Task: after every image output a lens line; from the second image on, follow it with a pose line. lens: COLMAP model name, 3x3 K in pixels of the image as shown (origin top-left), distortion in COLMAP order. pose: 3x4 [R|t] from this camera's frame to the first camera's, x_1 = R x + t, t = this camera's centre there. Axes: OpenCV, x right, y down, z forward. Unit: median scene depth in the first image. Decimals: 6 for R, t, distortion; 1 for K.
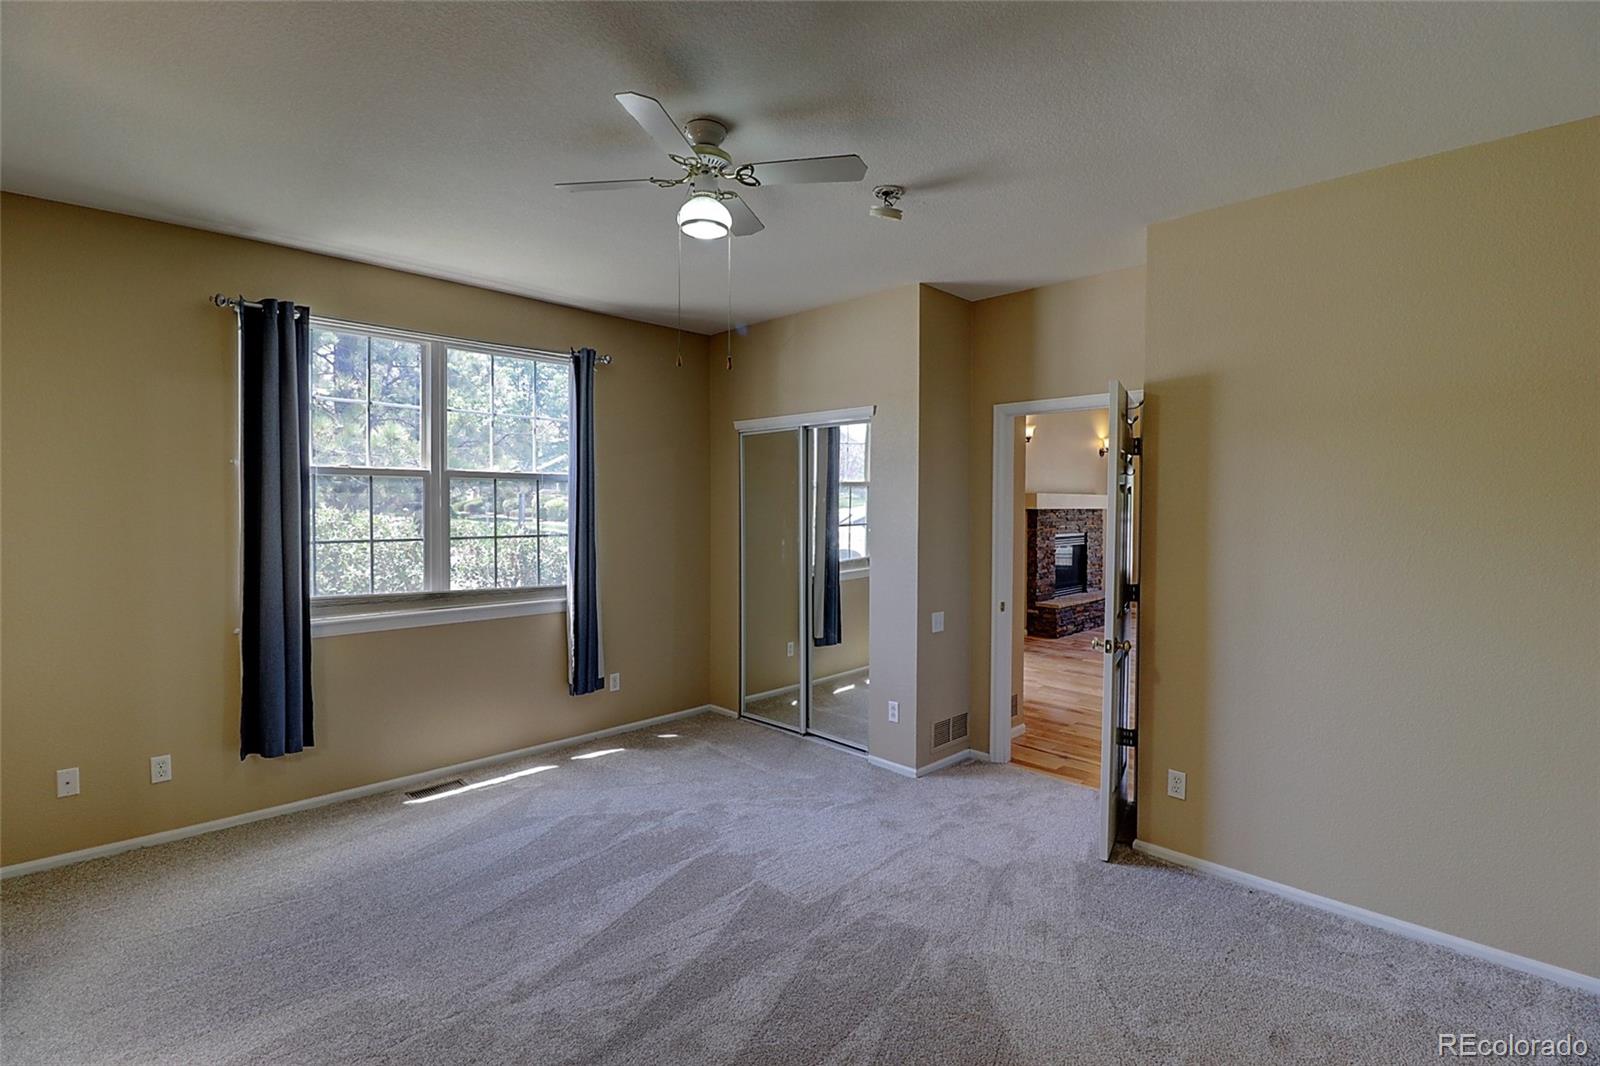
lens RADIAL K [[742.4, 0, 808.4], [0, 742.4, 524.2], [0, 0, 1]] dist [-0.006745, -0.009648]
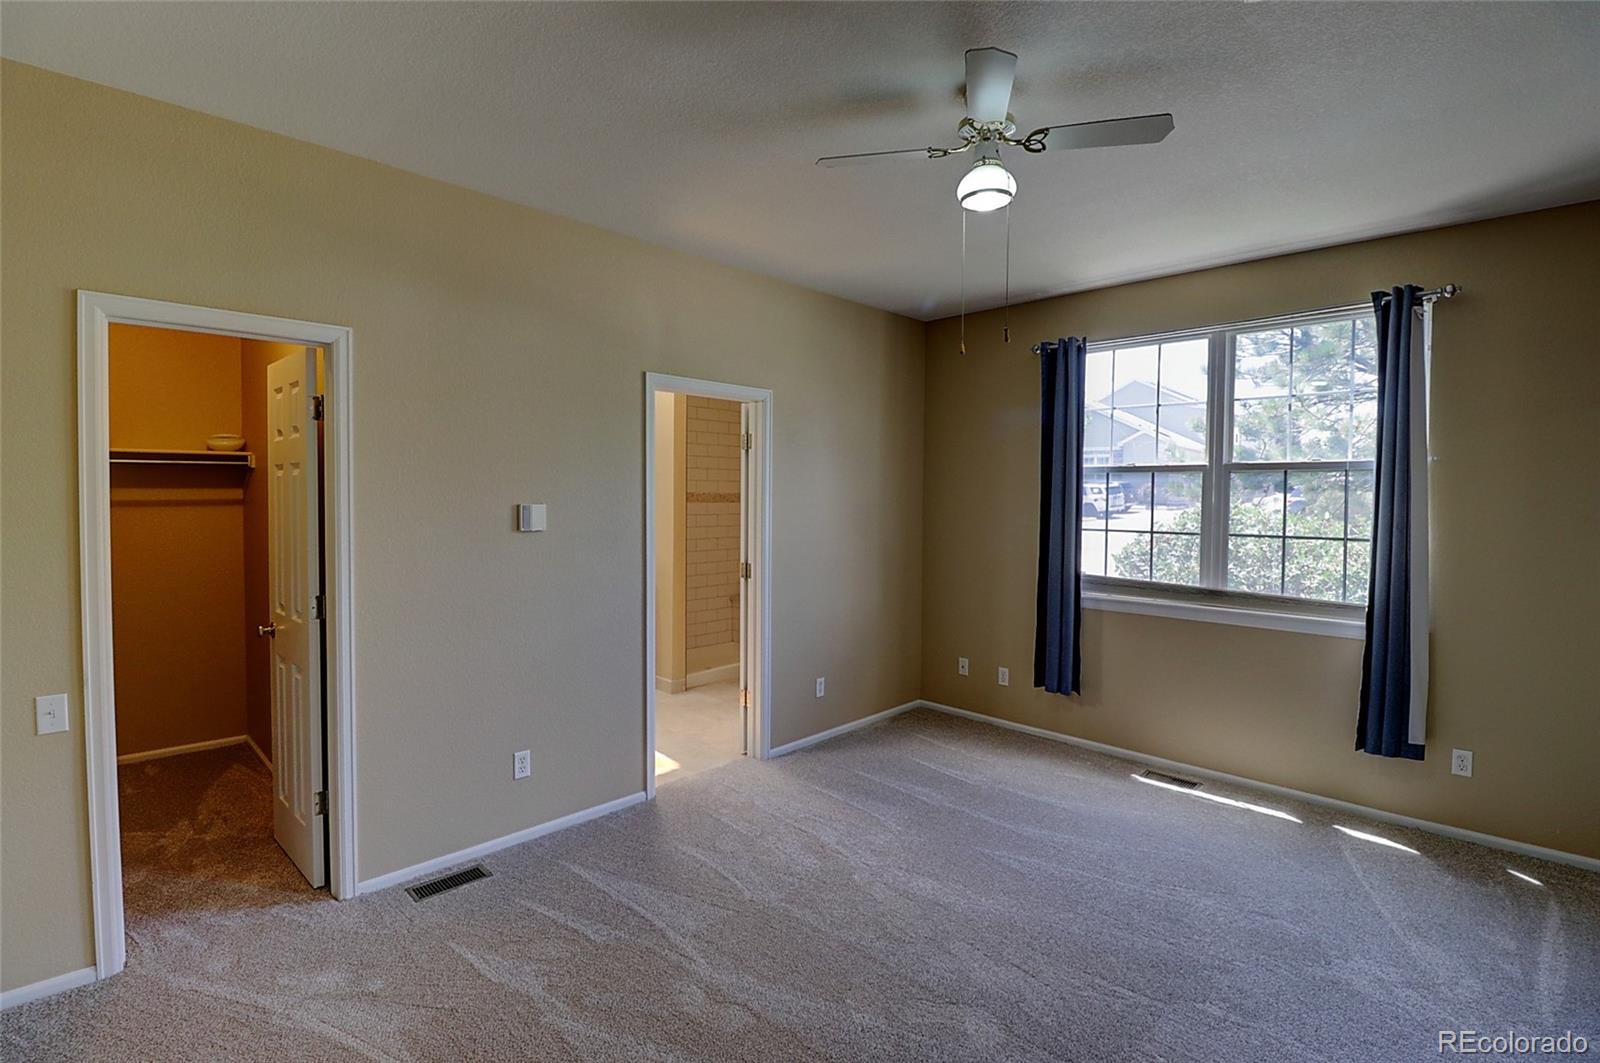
lens RADIAL K [[742.4, 0, 808.3], [0, 742.4, 519.3], [0, 0, 1]] dist [-0.006745, -0.009648]
pose [[0.001356, 0.031049, -0.999517, 0.475173], [-0.030495, 0.999054, 0.030994, -0.013933], [0.999534, 0.030439, 0.002301, 0.467321]]
